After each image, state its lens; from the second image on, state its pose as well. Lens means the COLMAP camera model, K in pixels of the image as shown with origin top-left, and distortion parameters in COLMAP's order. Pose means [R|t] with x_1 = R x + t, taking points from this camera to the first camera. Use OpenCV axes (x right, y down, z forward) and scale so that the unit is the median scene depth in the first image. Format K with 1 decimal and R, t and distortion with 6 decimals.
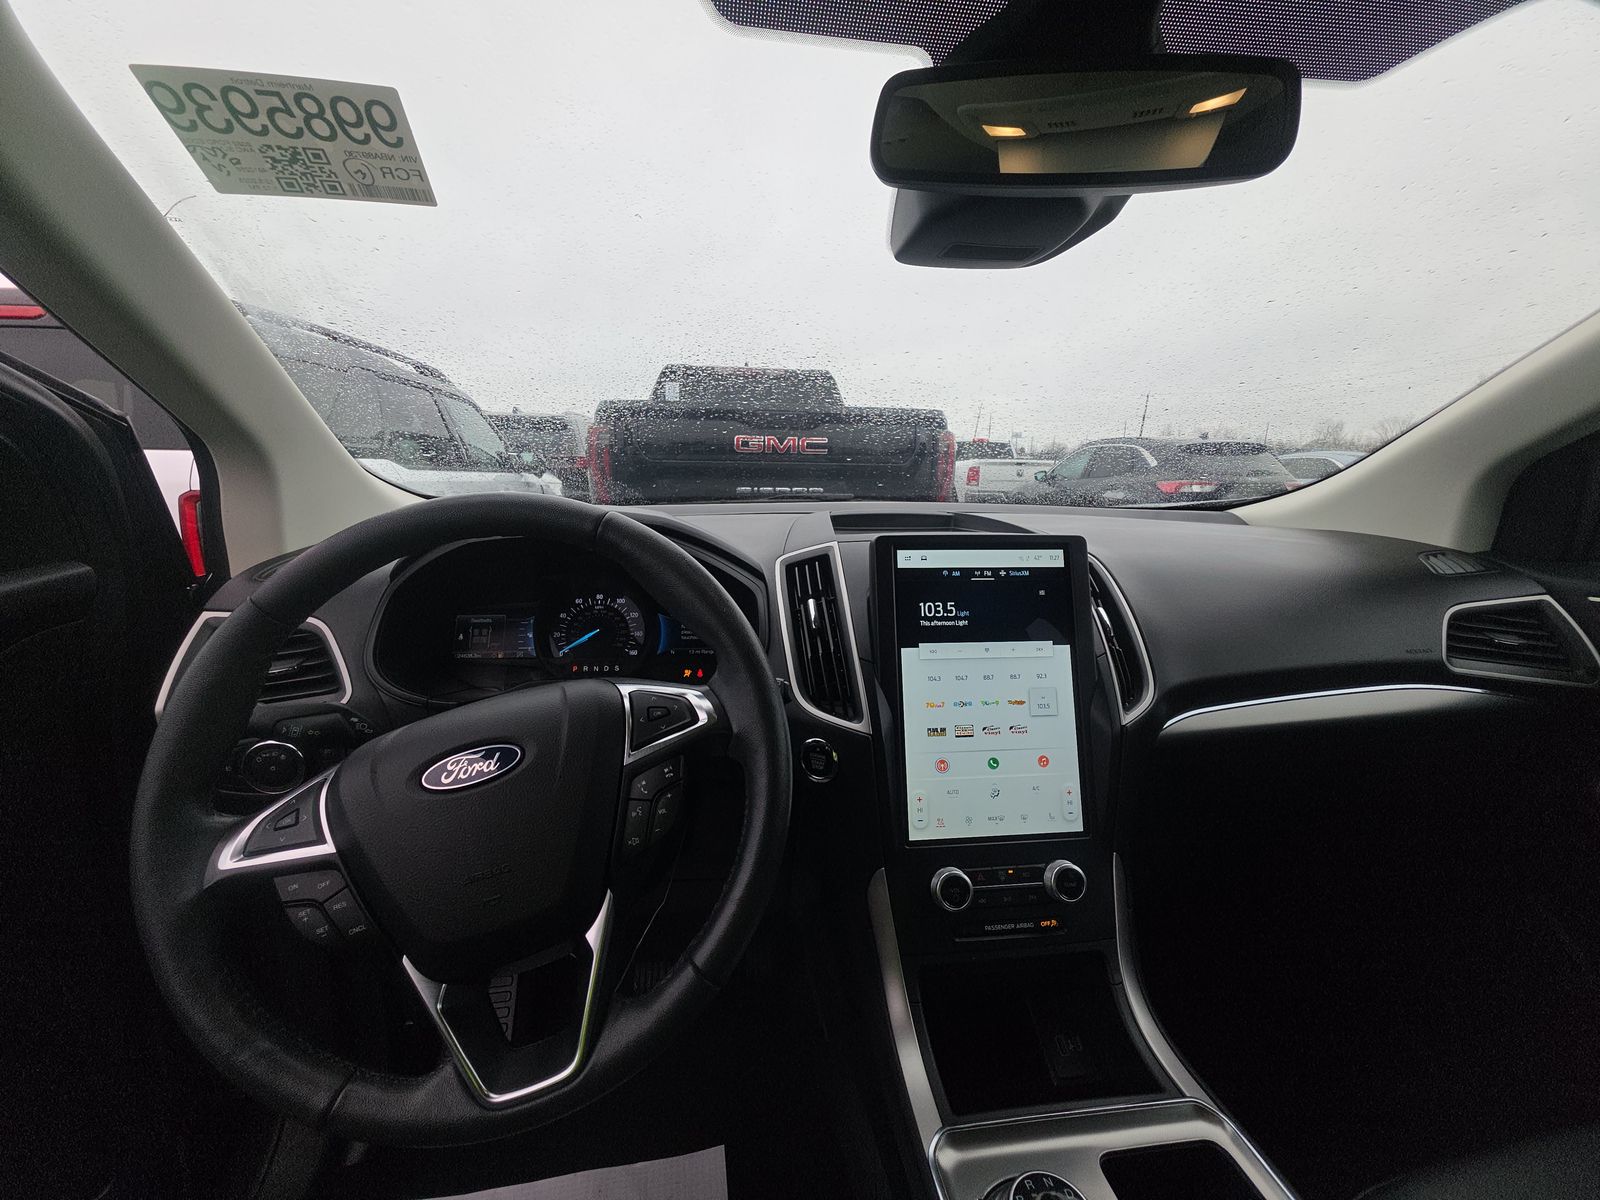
lens RADIAL K [[631.1, 0, 800.0], [0, 631.1, 600.0], [0, 0, 1]] dist [0.017421, -0.009747]
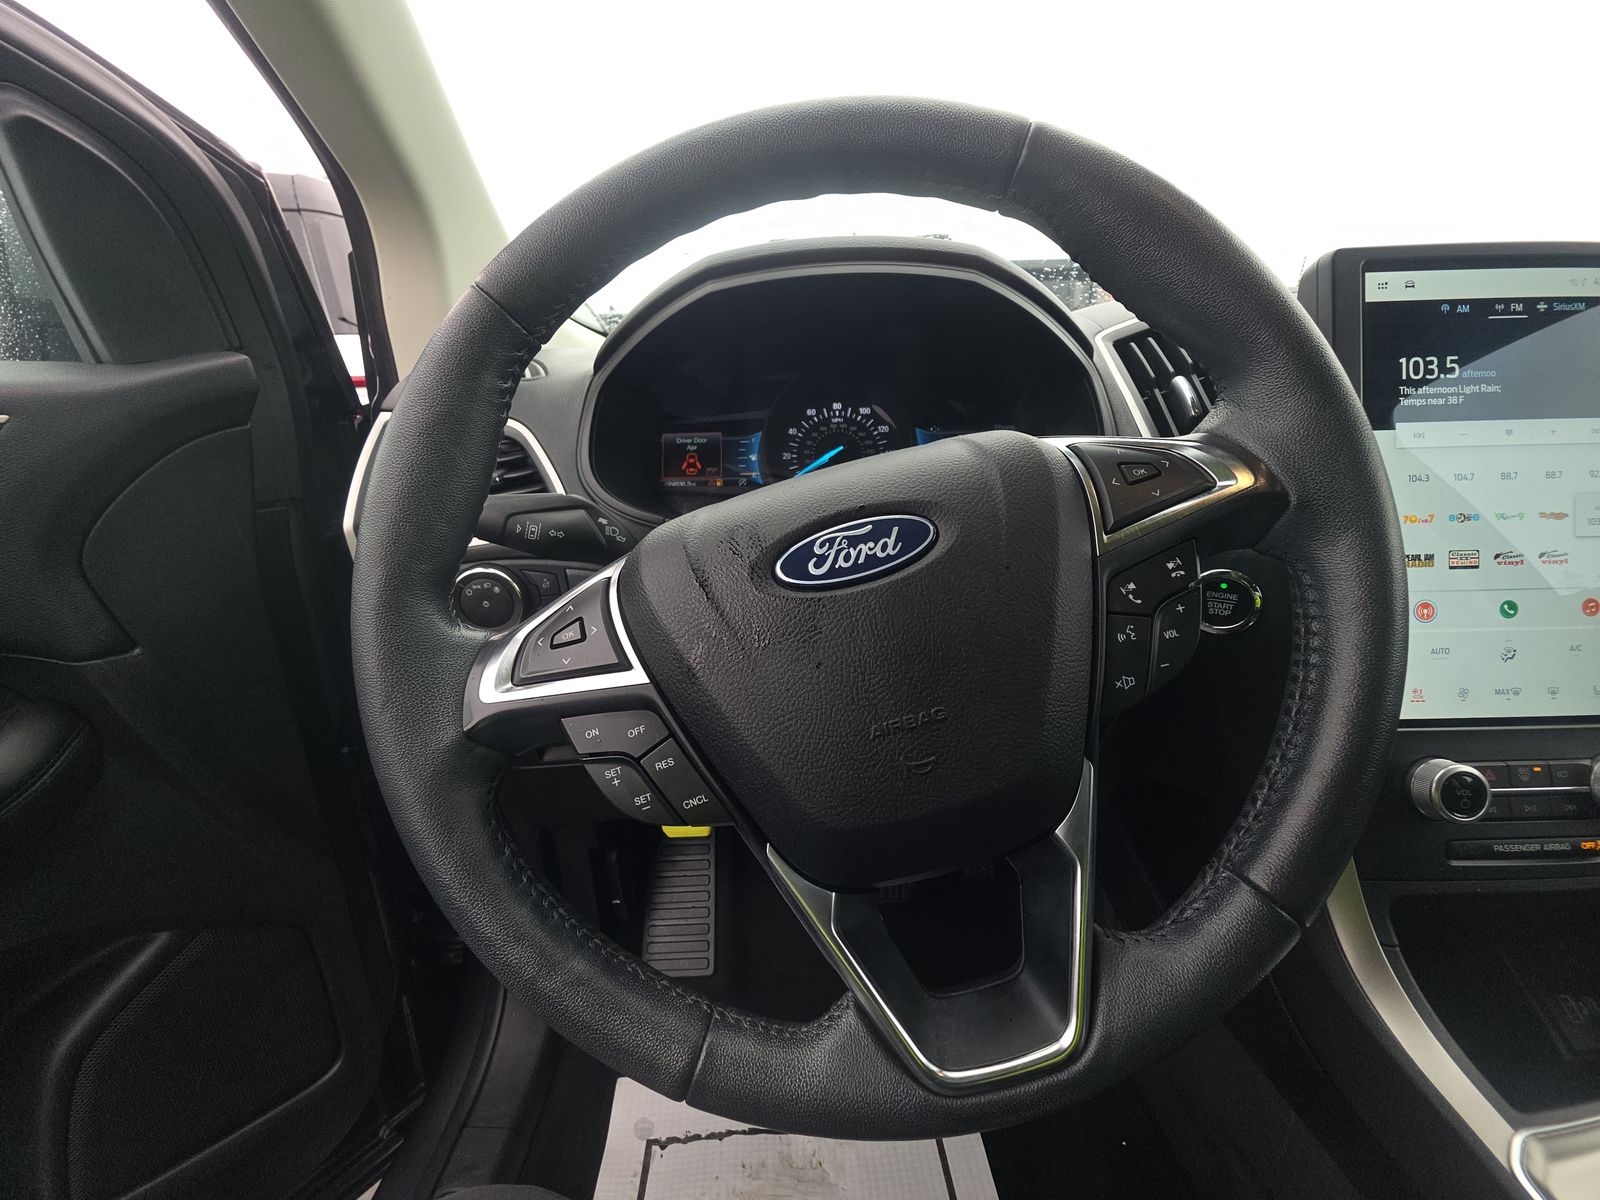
lens RADIAL K [[631.1, 0, 800.0], [0, 631.1, 600.0], [0, 0, 1]] dist [0.017421, -0.009747]
pose [[0.990542, 0.004055, -0.137147, -0.344941], [0.015153, 0.990216, 0.138720, 0.160813], [0.136367, -0.139486, 0.980789, 0.292525]]
